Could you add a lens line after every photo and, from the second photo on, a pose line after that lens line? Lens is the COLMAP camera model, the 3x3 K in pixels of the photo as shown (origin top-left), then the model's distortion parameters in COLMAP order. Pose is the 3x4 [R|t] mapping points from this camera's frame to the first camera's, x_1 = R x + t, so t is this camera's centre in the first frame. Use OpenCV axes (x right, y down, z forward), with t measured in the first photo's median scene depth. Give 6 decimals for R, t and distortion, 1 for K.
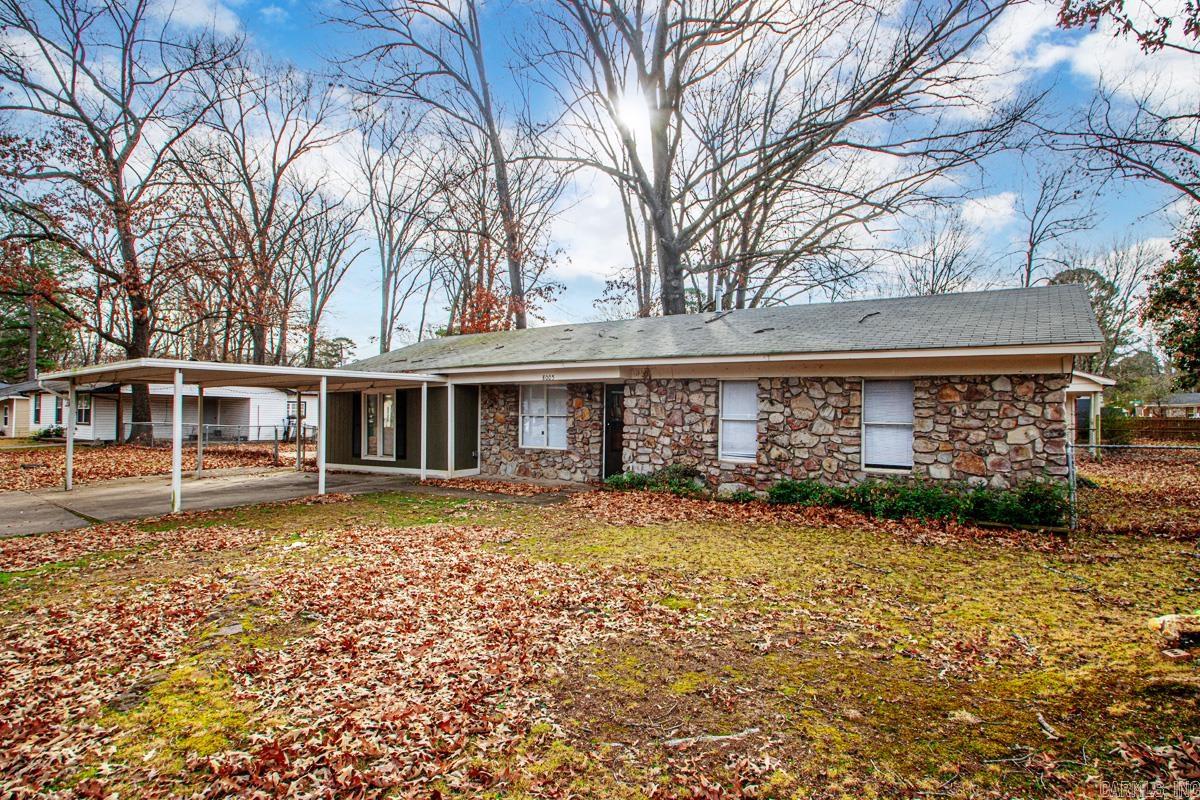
lens RADIAL K [[617.5, 0, 591.9], [0, 617.5, 403.4], [0, 0, 1]] dist [-0.017080, 0.000379]
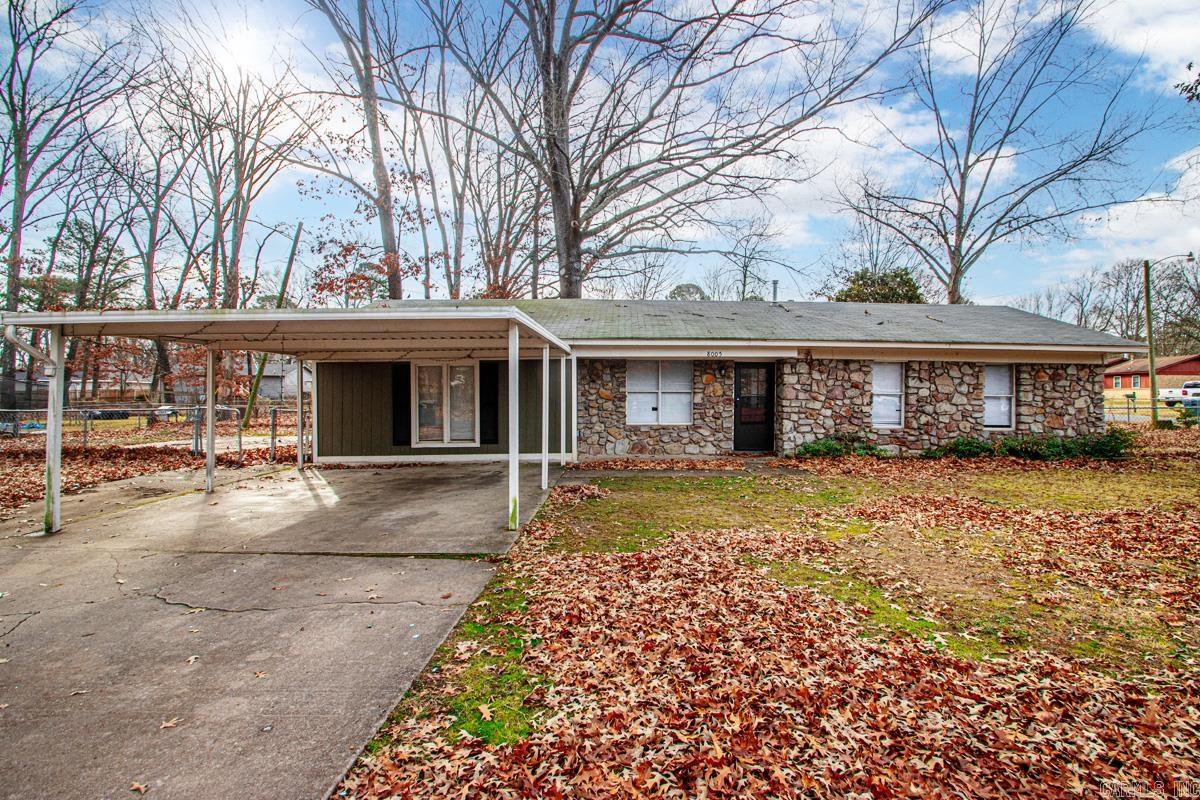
lens RADIAL K [[593.1, 0, 613.0], [0, 593.1, 397.4], [0, 0, 1]] dist [0.003186, -0.000713]
pose [[0.820196, -0.006423, 0.572047, -0.889001], [-0.007338, 0.999737, 0.021747, 0.011199], [-0.572036, -0.022034, 0.819933, 0.333242]]
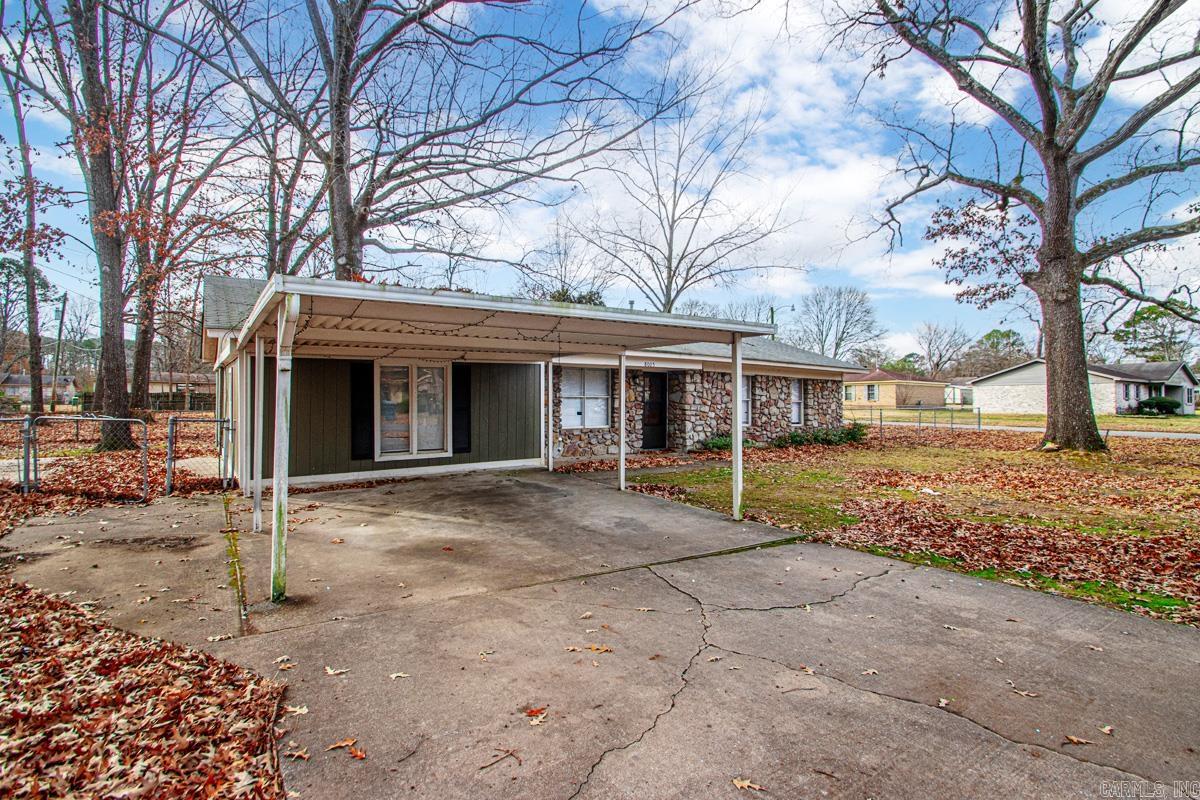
lens RADIAL K [[593.1, 0, 589.7], [0, 593.1, 397.1], [0, 0, 1]] dist [0.003186, -0.000713]
pose [[0.353290, 0.002034, 0.935512, -1.335049], [-0.018284, 0.999822, 0.004731, 0.018914], [-0.935335, -0.018776, 0.353265, 0.817848]]
